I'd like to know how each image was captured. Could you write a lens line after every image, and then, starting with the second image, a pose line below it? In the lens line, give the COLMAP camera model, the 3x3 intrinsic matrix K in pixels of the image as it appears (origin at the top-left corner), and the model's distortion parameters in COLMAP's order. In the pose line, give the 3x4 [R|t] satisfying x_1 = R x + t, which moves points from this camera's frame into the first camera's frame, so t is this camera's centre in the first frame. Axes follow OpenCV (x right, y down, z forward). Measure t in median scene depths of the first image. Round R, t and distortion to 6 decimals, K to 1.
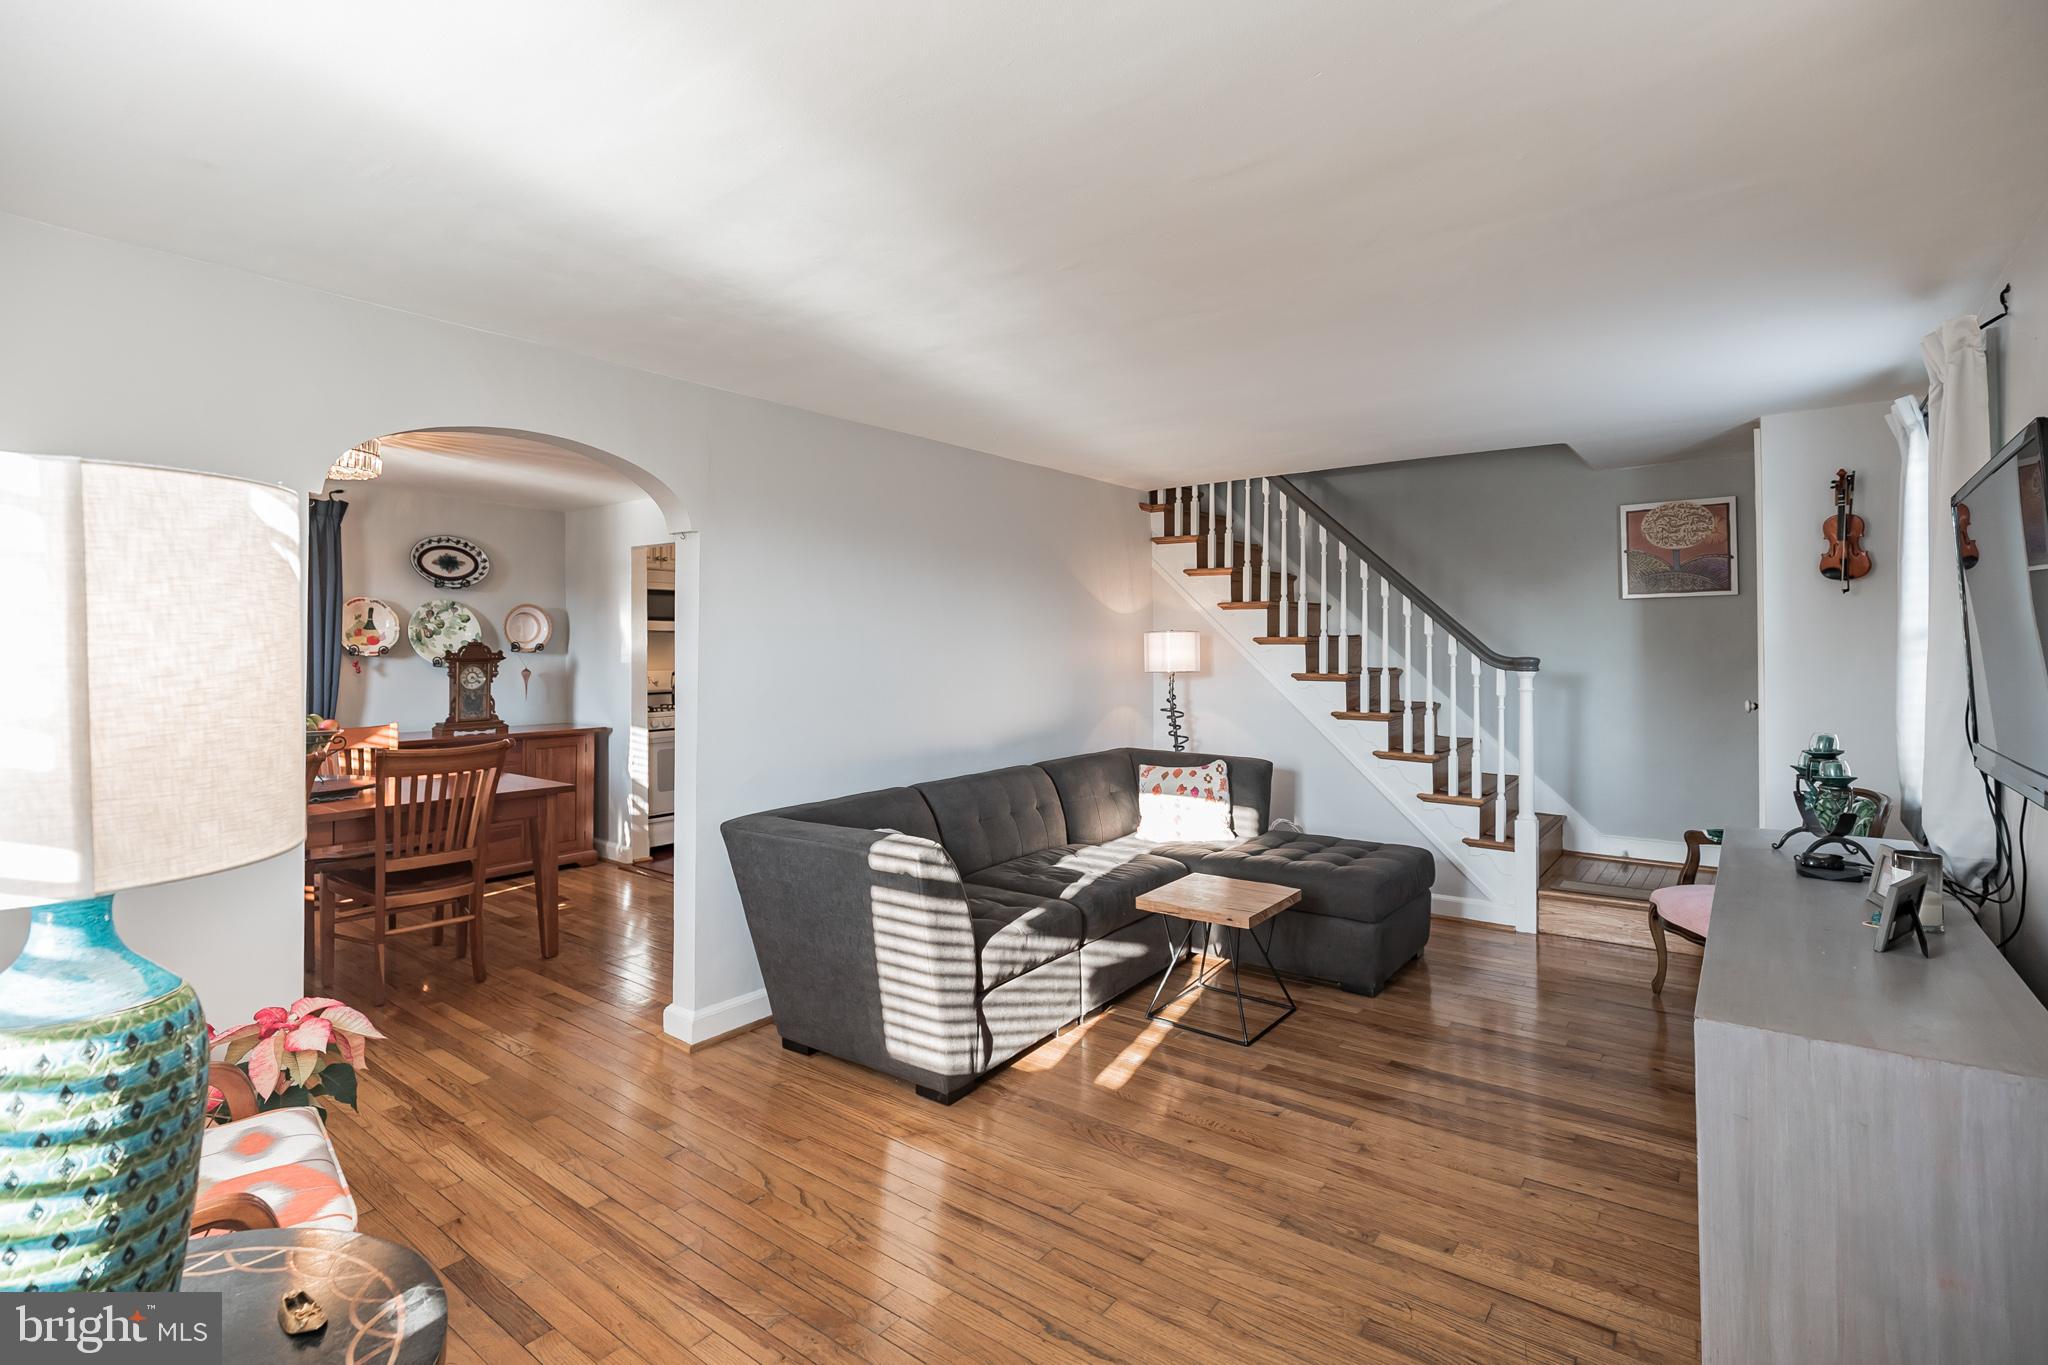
lens RADIAL K [[964.2, 0, 994.5], [0, 964.2, 640.8], [0, 0, 1]] dist [0.001079, 0.003982]
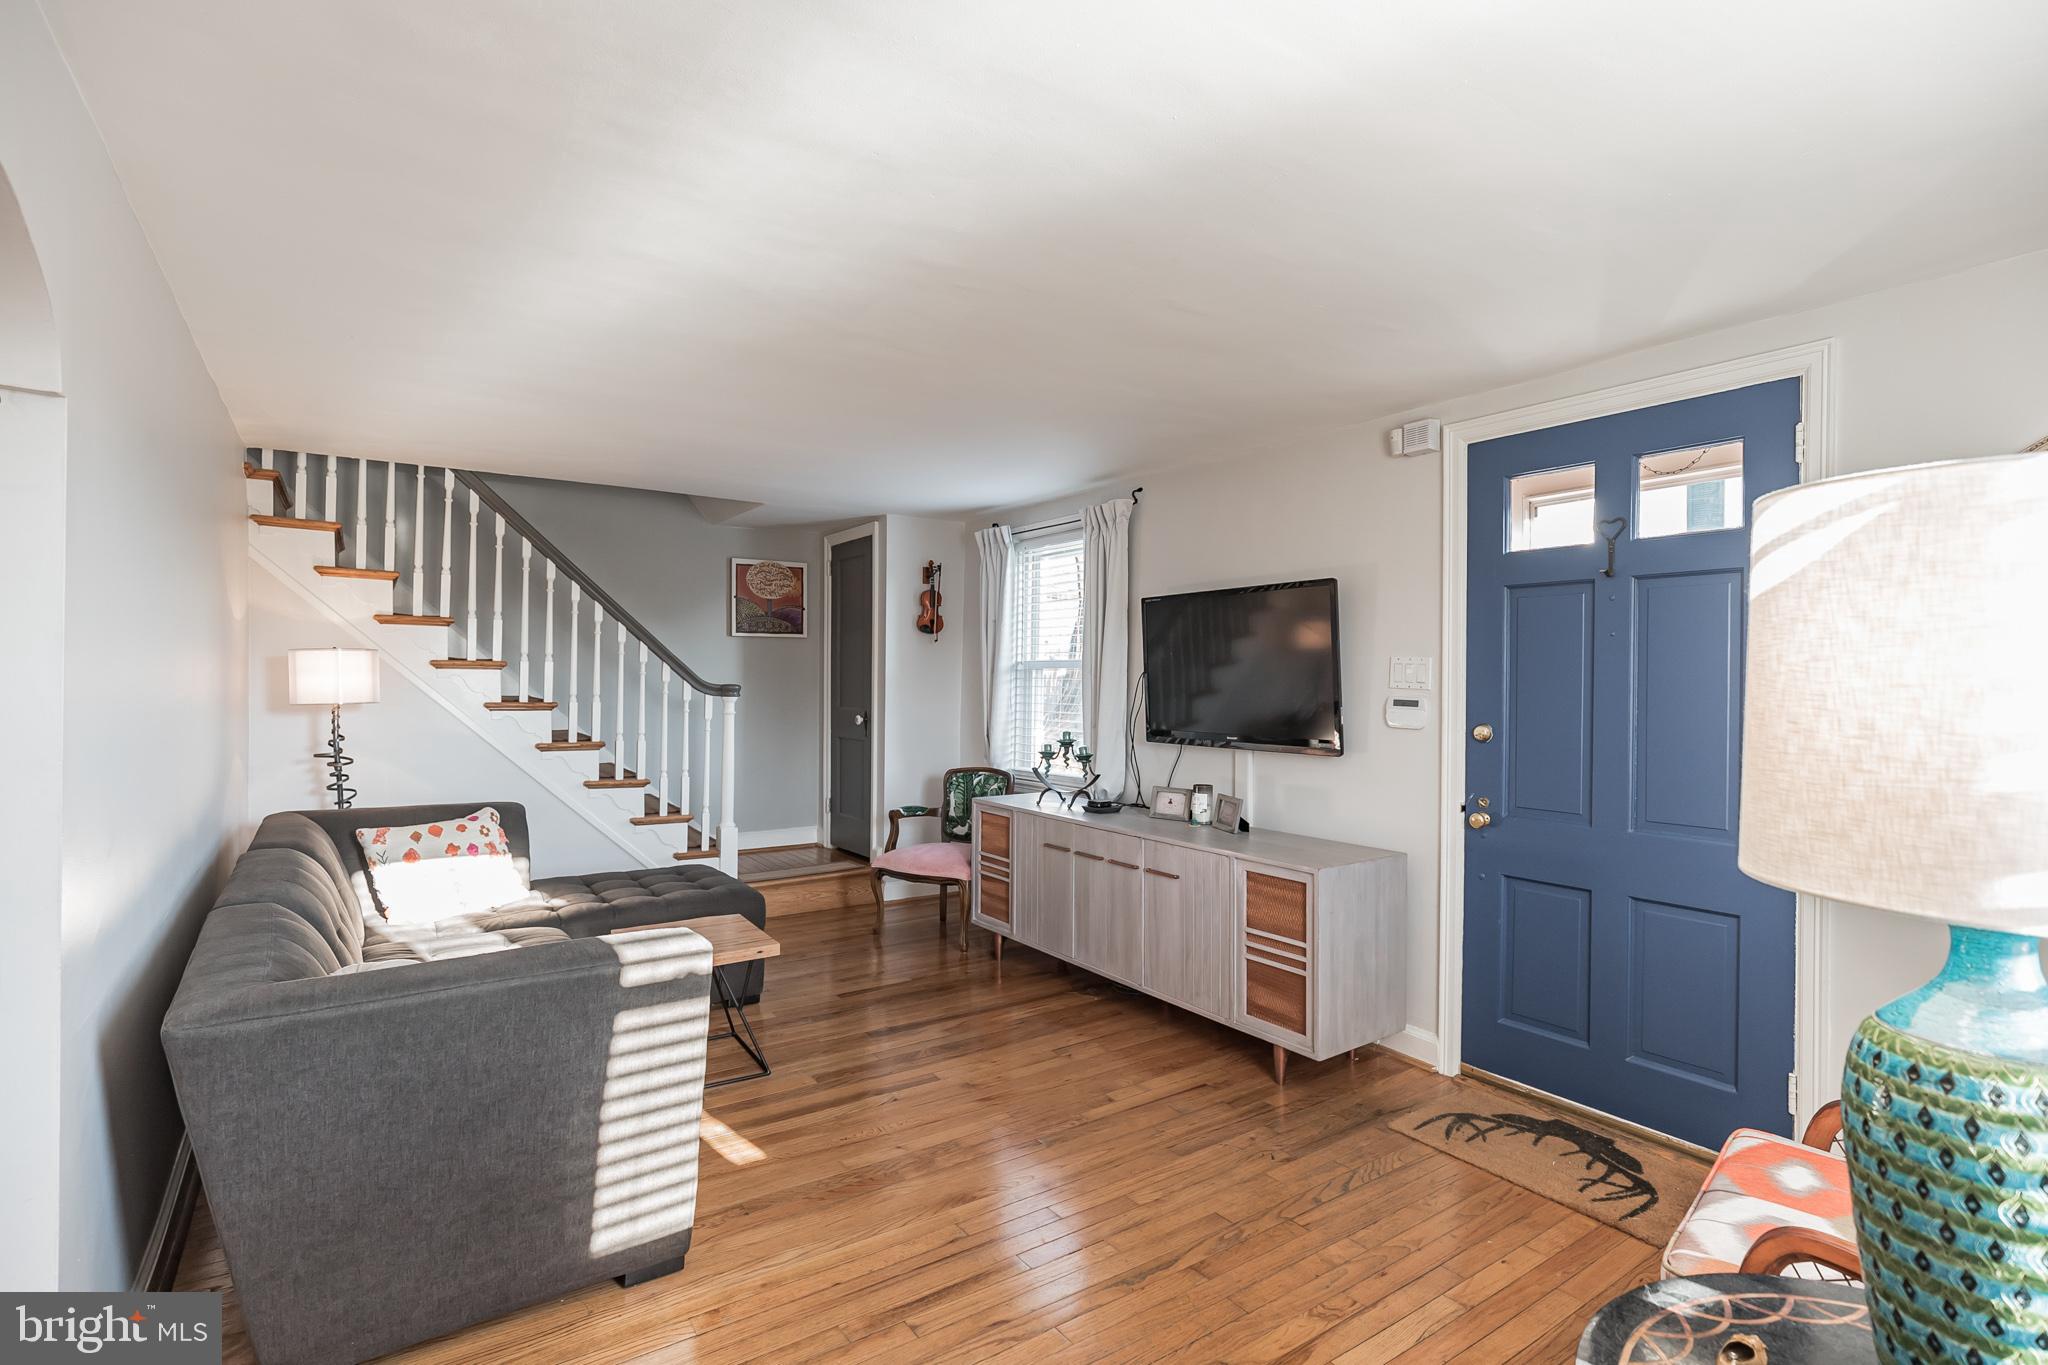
lens RADIAL K [[964.2, 0, 1019.3], [0, 964.2, 685.4], [0, 0, 1]] dist [0.001079, 0.003982]
pose [[0.323278, 0.000057, 0.946304, -0.836345], [-0.016022, 0.999857, 0.005413, 0.013514], [-0.946168, -0.016912, 0.323232, 0.618437]]
